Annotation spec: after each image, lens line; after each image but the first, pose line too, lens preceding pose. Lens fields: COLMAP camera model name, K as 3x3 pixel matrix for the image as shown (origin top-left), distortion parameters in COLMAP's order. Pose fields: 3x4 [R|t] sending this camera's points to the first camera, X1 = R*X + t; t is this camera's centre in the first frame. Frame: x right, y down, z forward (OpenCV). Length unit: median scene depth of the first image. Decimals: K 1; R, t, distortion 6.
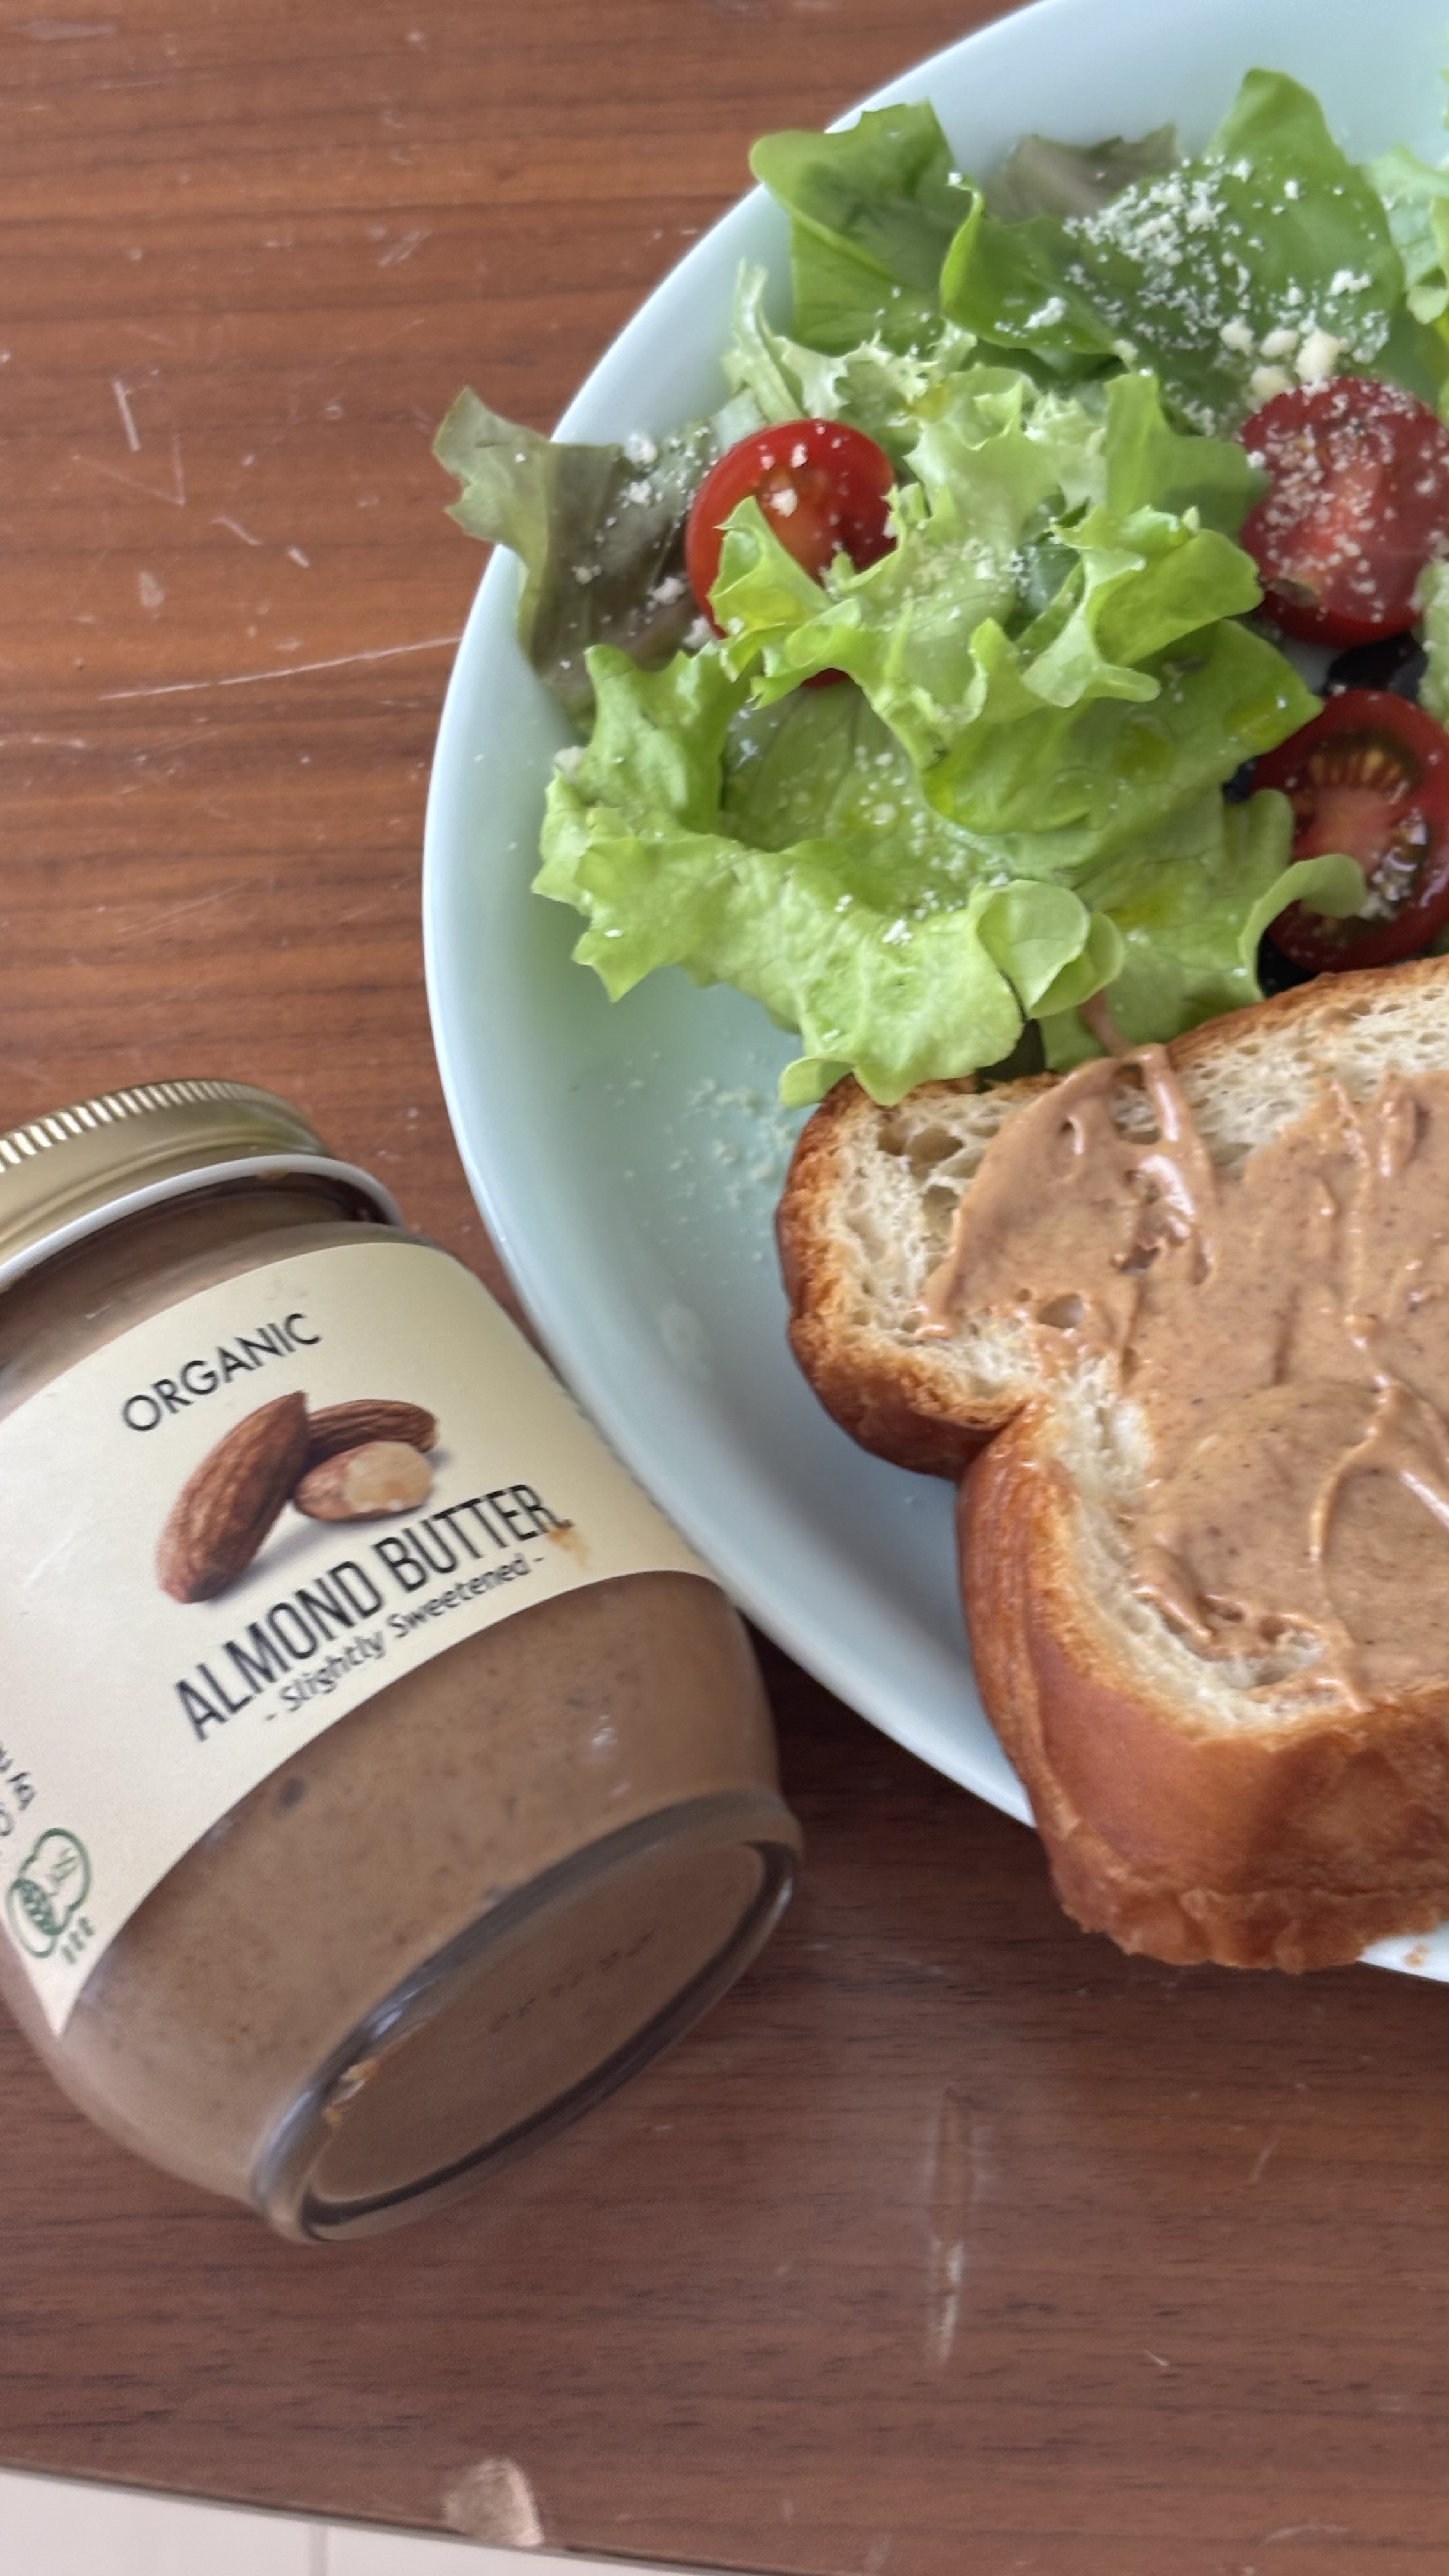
lens RADIAL K [[3989.5, 0, 724.5], [0, 3989.5, 1288.0], [0, 0, 1]] dist [0.272990, -1.306036]
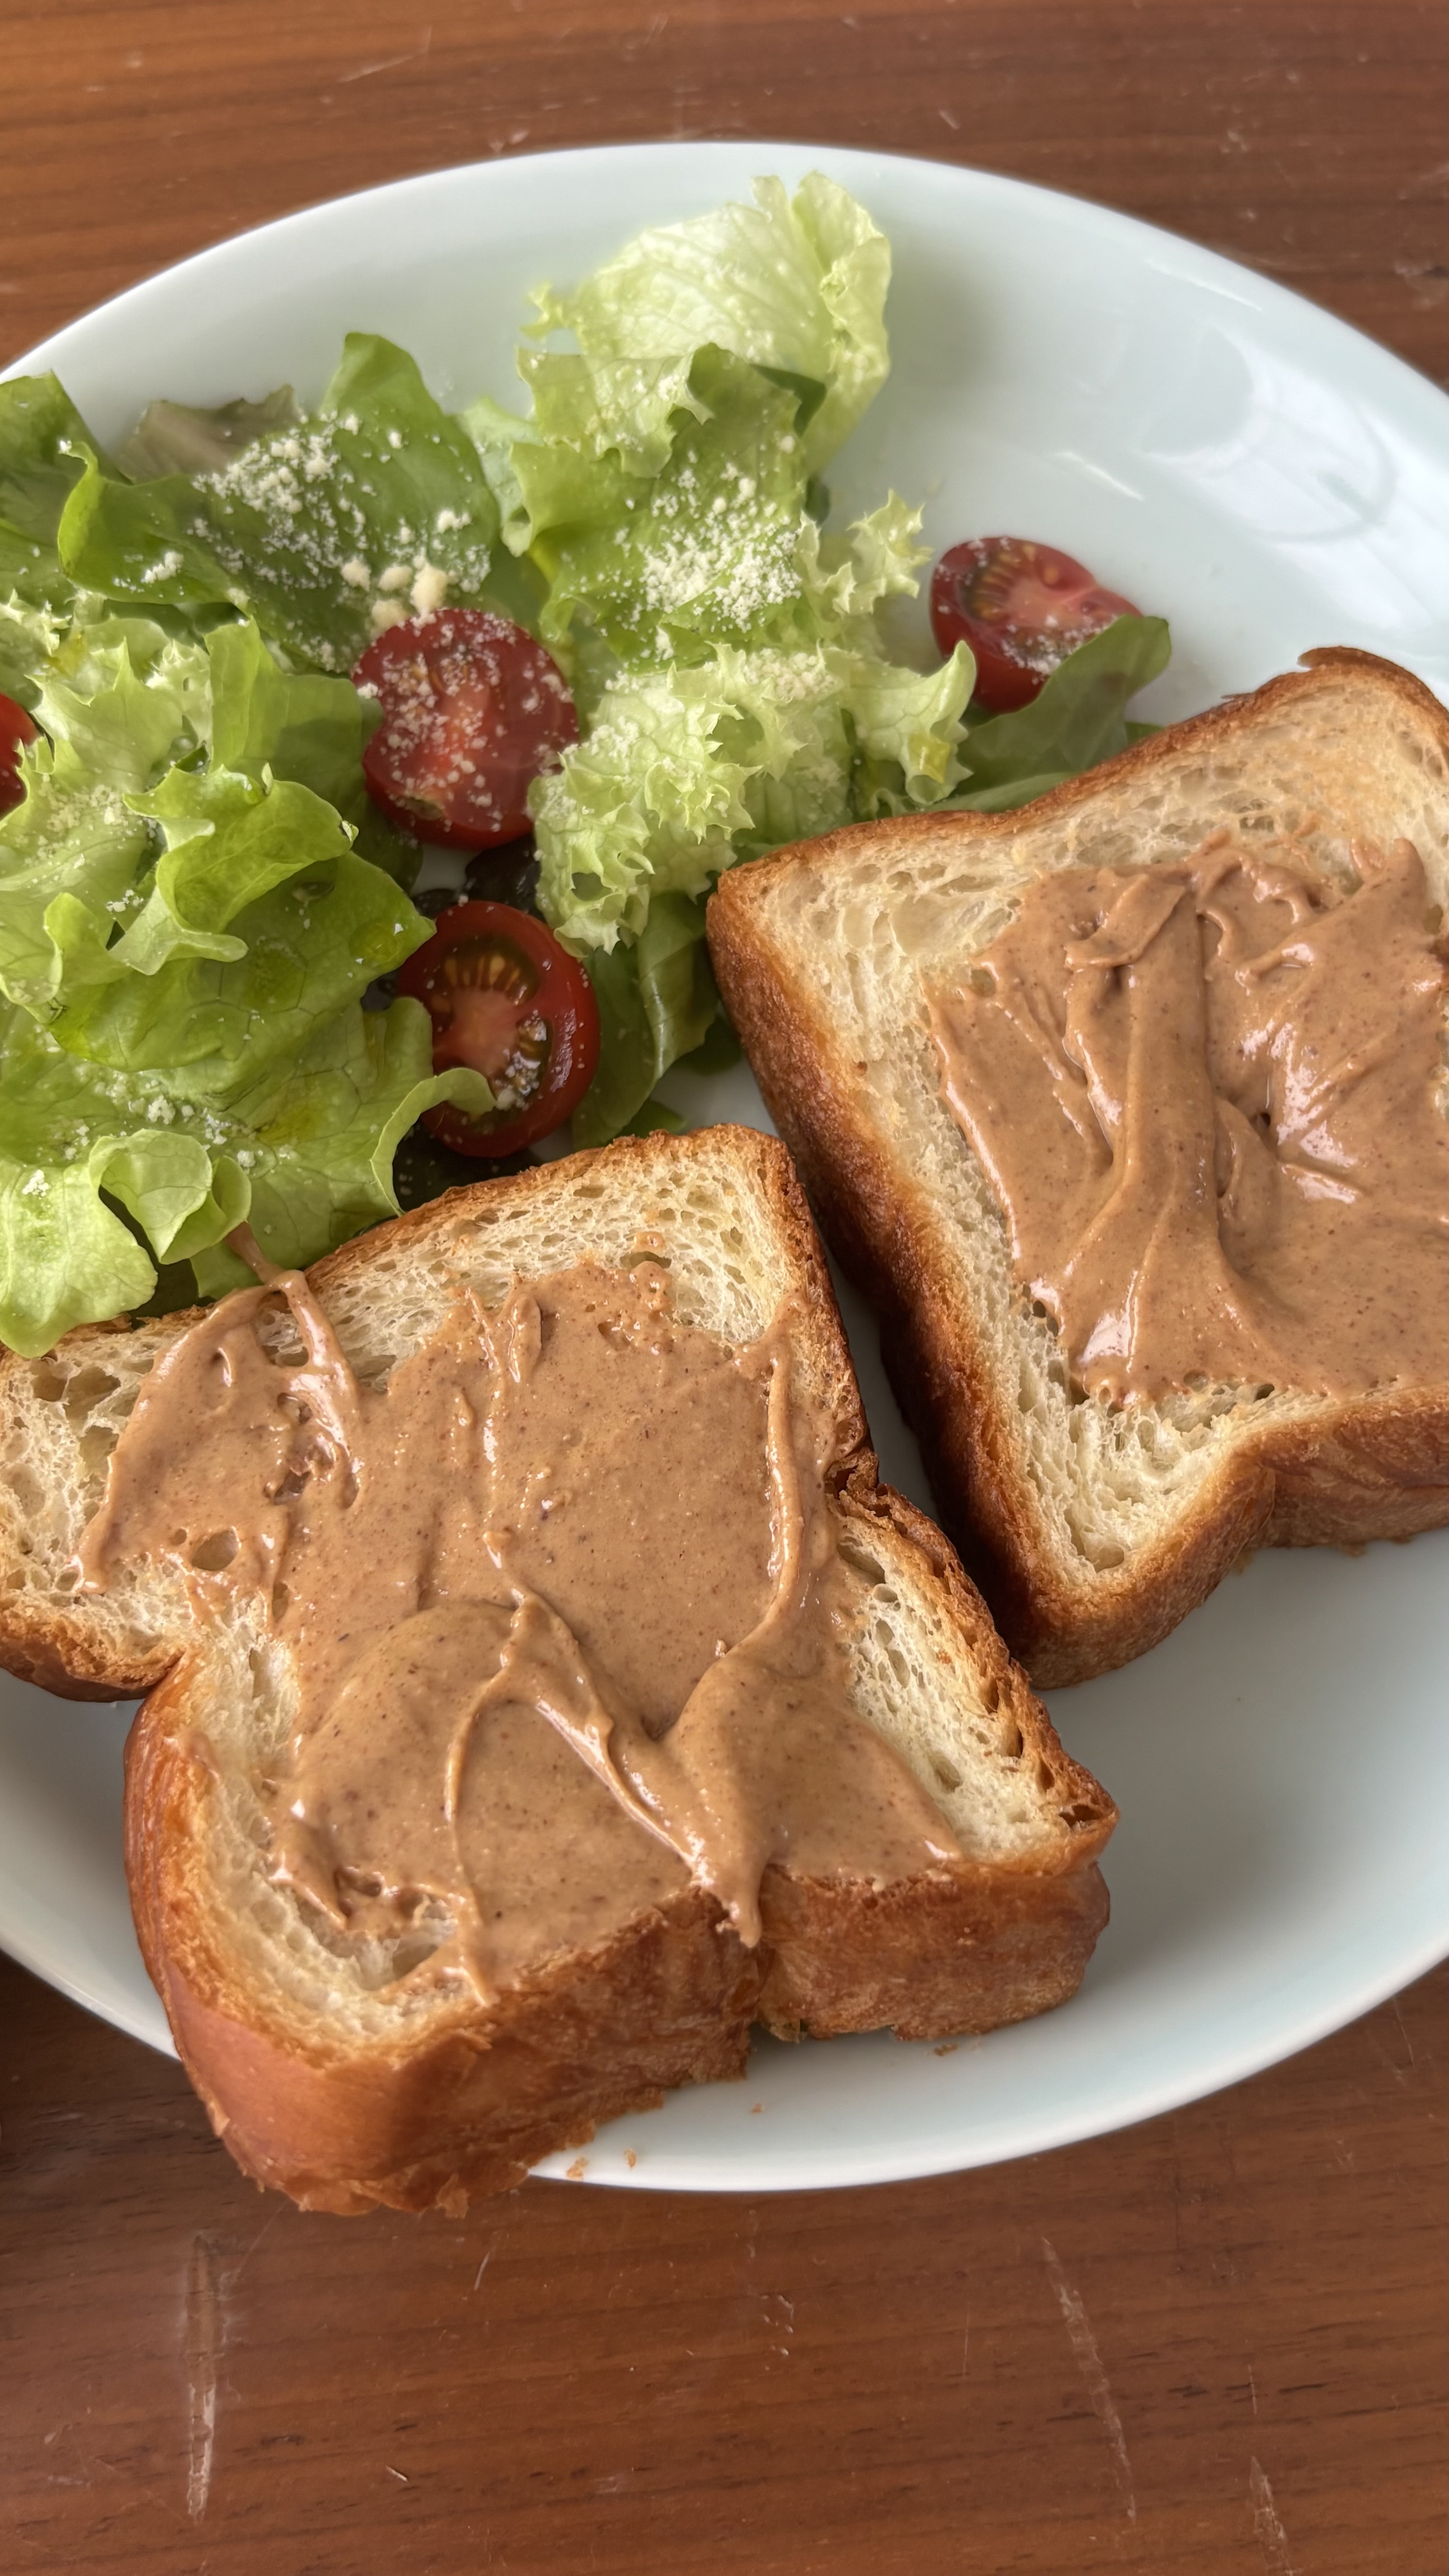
lens RADIAL K [[2345.6, 0, 724.5], [0, 2345.6, 1288.0], [0, 0, 1]] dist [0.163301, -0.863110]
pose [[0.984476, -0.096161, 0.146833, 0.127144], [0.082089, 0.991688, 0.099074, -0.108674], [-0.155140, -0.085482, 0.984187, 0.367301]]
